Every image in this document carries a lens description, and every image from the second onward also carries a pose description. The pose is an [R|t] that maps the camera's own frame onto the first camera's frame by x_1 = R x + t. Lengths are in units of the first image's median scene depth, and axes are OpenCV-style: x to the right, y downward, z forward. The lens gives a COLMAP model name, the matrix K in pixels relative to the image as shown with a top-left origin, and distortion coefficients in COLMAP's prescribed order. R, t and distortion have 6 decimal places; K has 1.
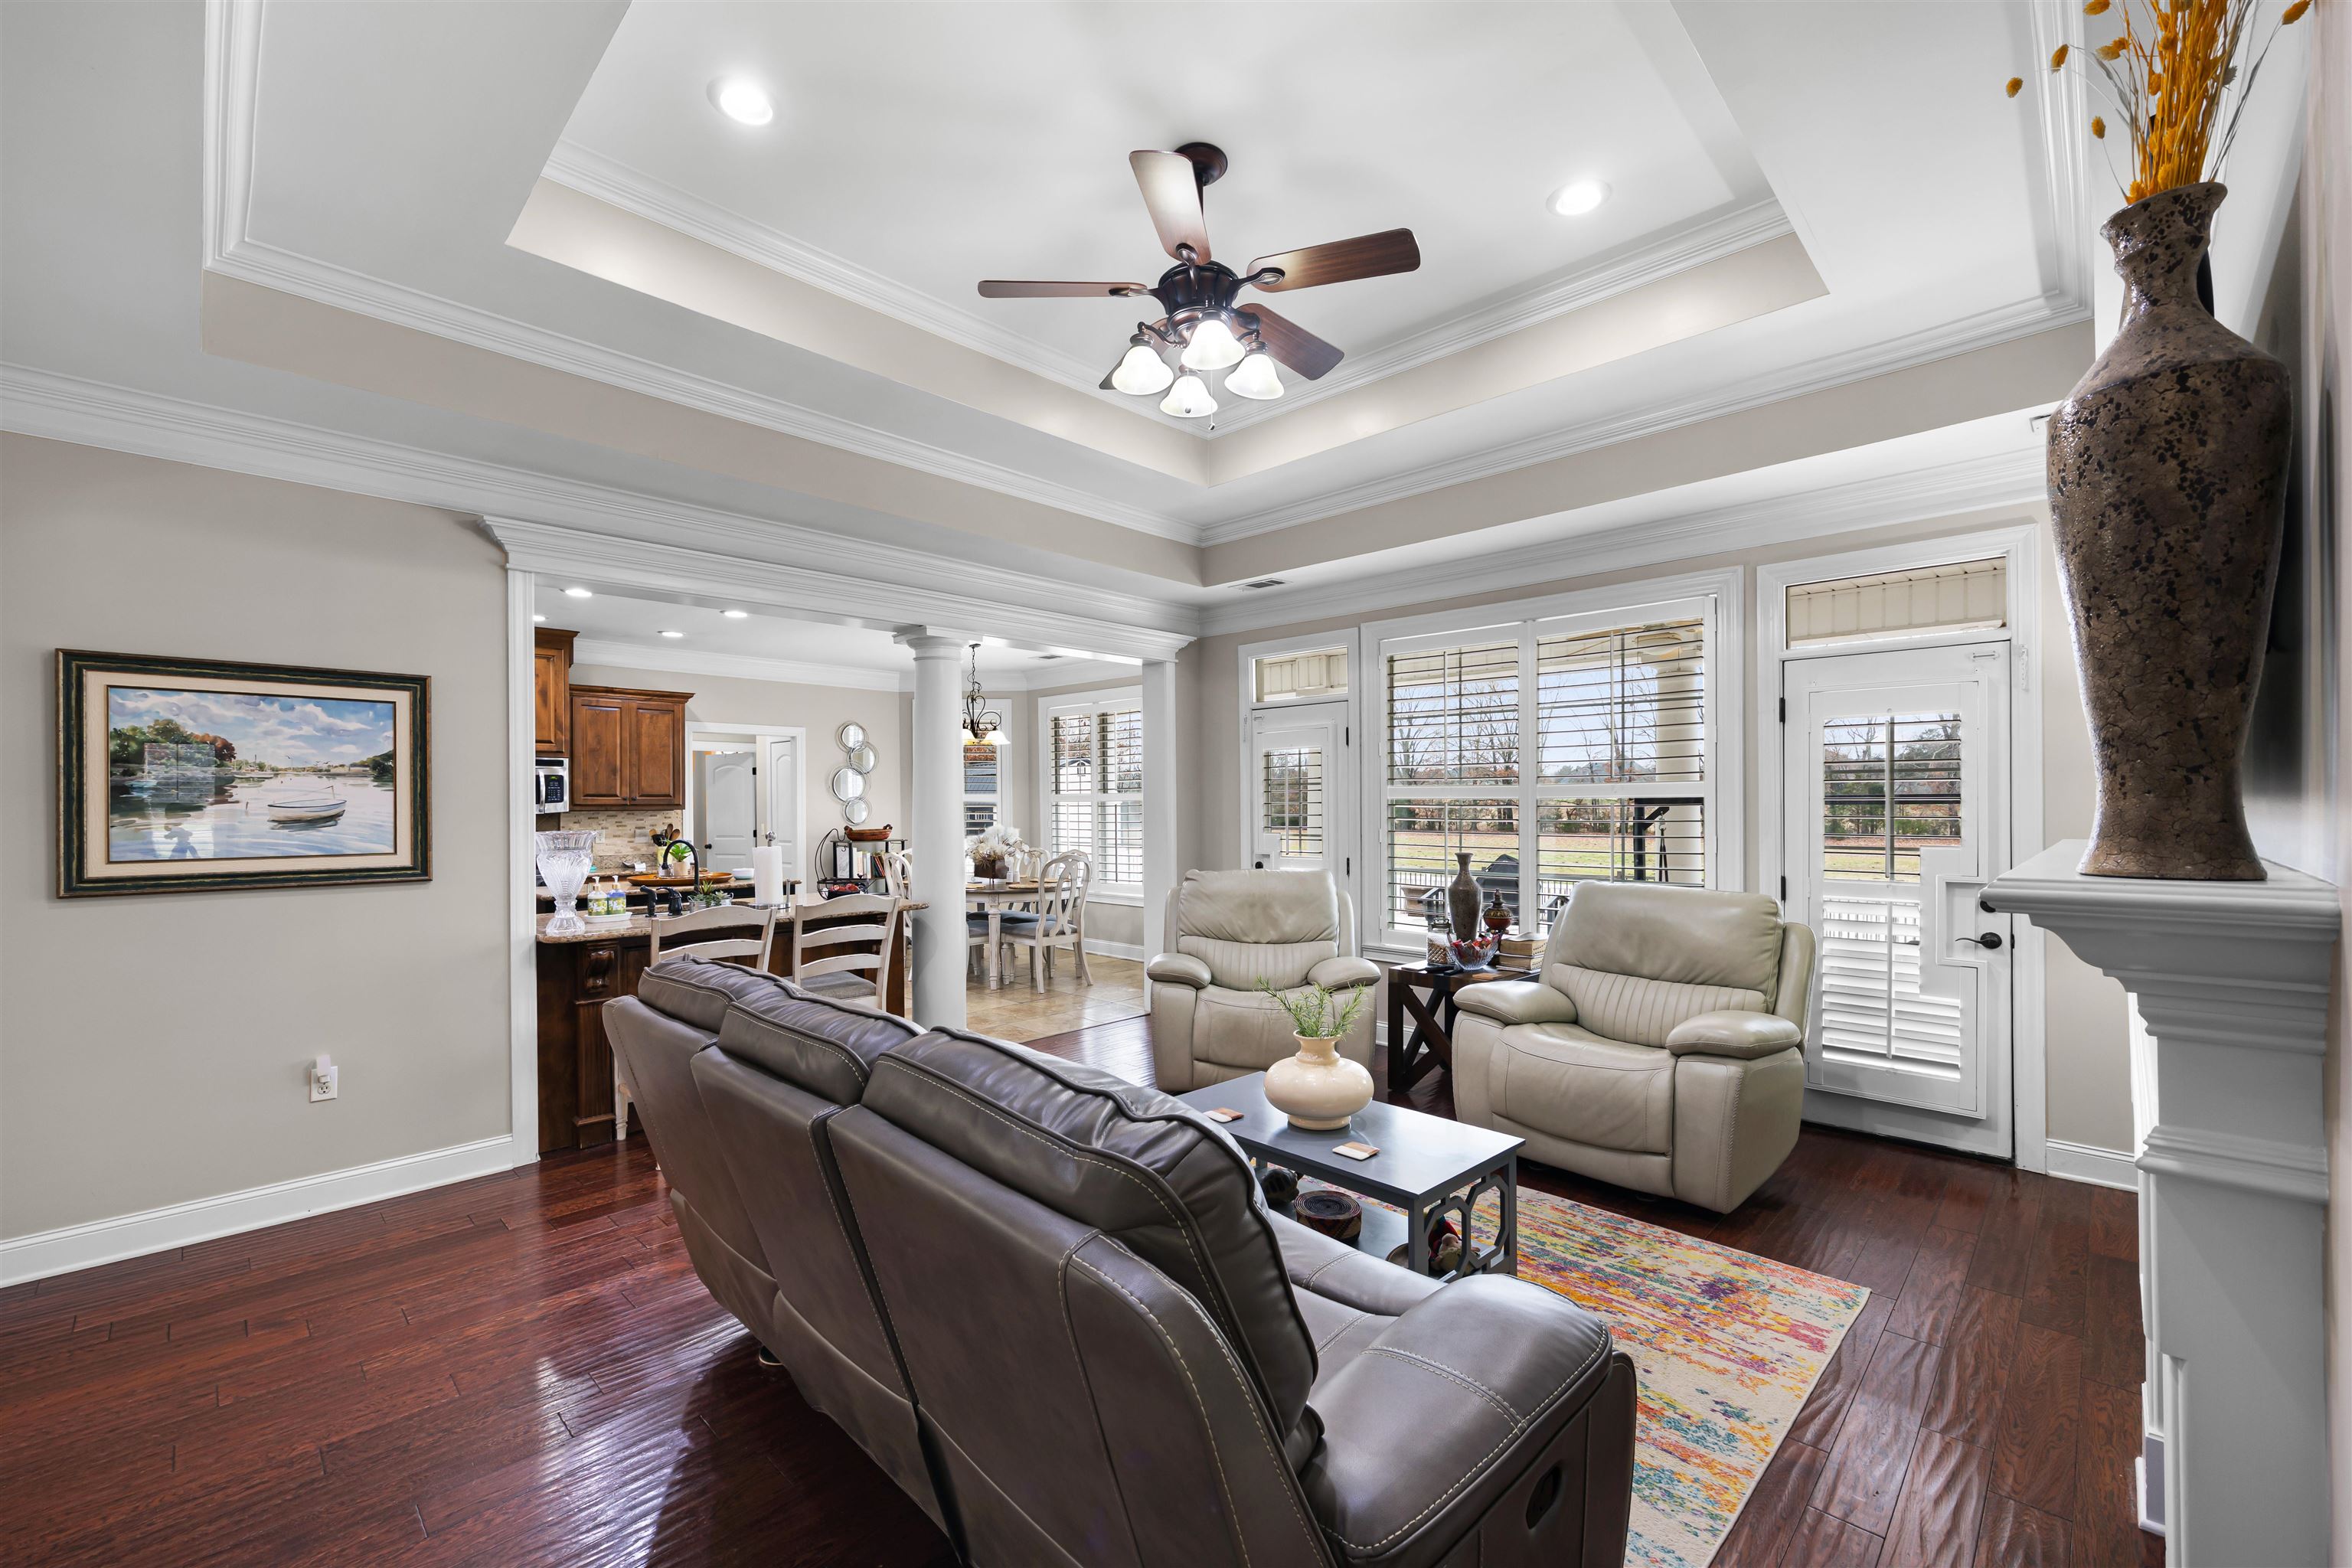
lens RADIAL K [[952.4, 0, 1173.7], [0, 952.4, 801.3], [0, 0, 1]] dist [0.001712, 0.001665]
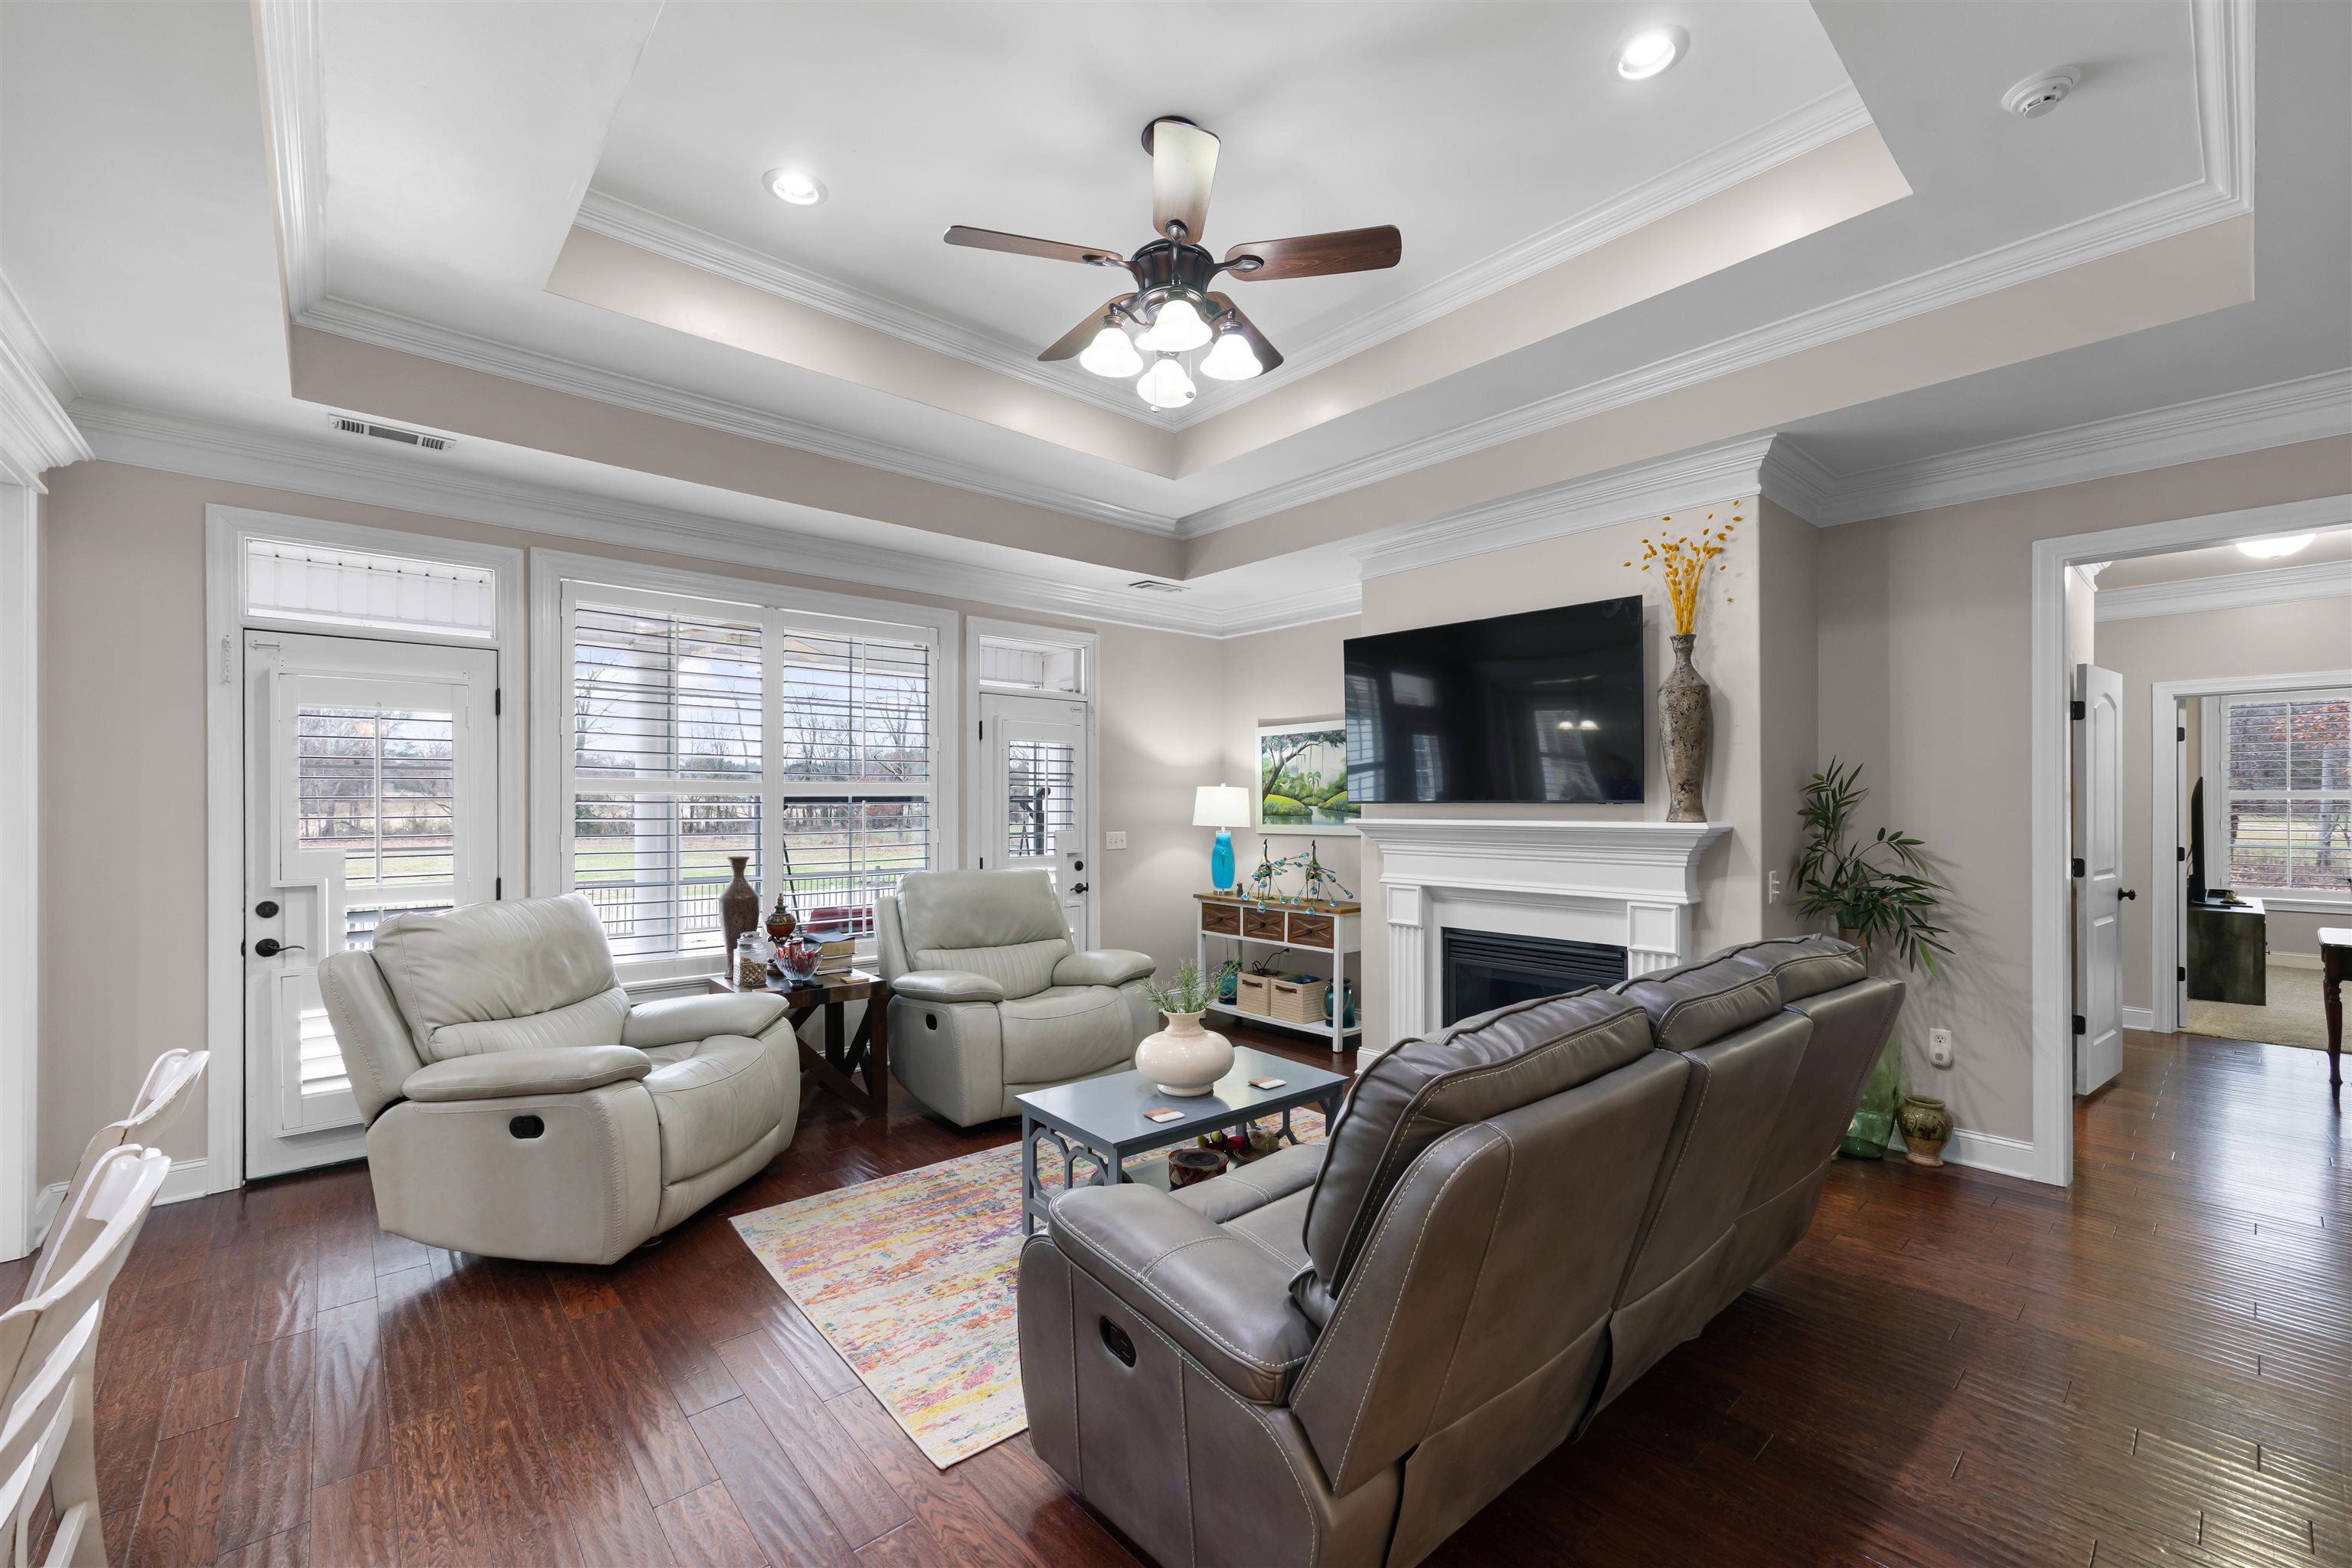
lens RADIAL K [[952.4, 0, 1180.4], [0, 952.4, 801.6], [0, 0, 1]] dist [0.001712, 0.001665]
pose [[0.071885, 0.004914, 0.997401, -0.377069], [-0.005468, 0.999975, -0.004532, 0.003624], [-0.997398, -0.005128, 0.071911, 0.368706]]
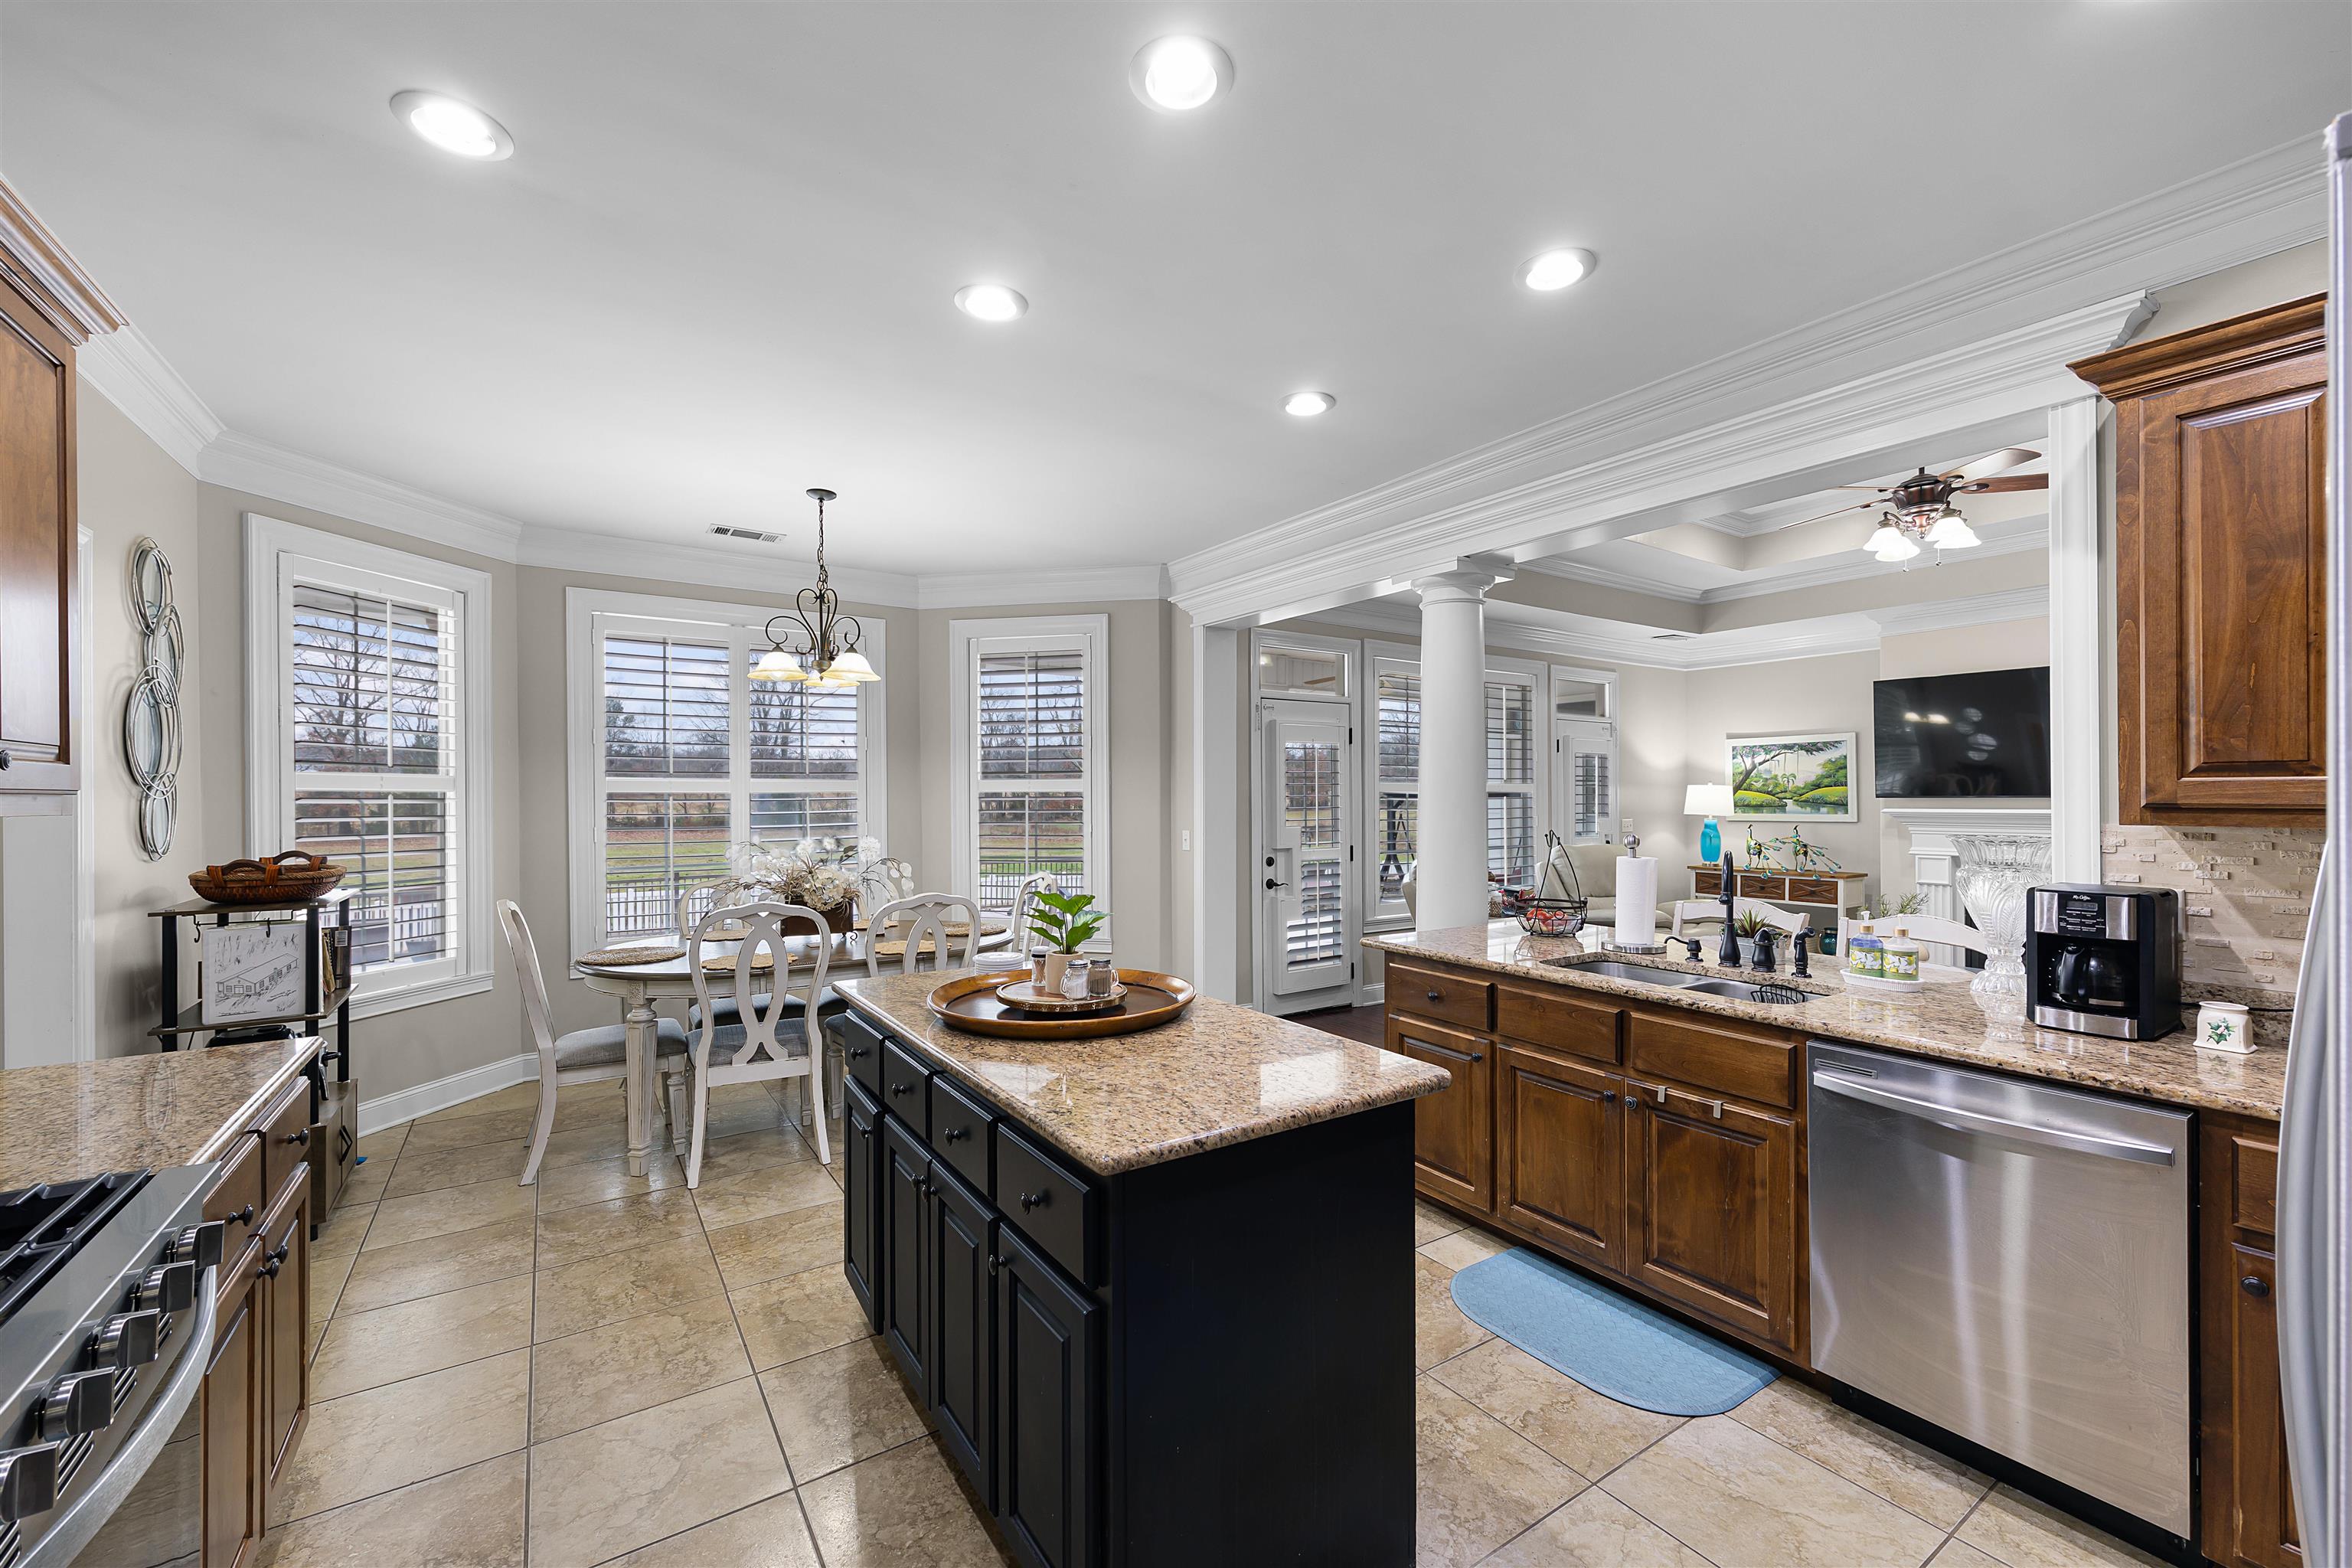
lens RADIAL K [[952.4, 0, 1192.5], [0, 952.4, 789.2], [0, 0, 1]] dist [0.001712, 0.001665]
pose [[0.201077, 0.011204, 0.979511, -0.750178], [-0.002930, 0.999937, -0.010836, 0.005066], [-0.979571, -0.000691, 0.201098, 0.765056]]
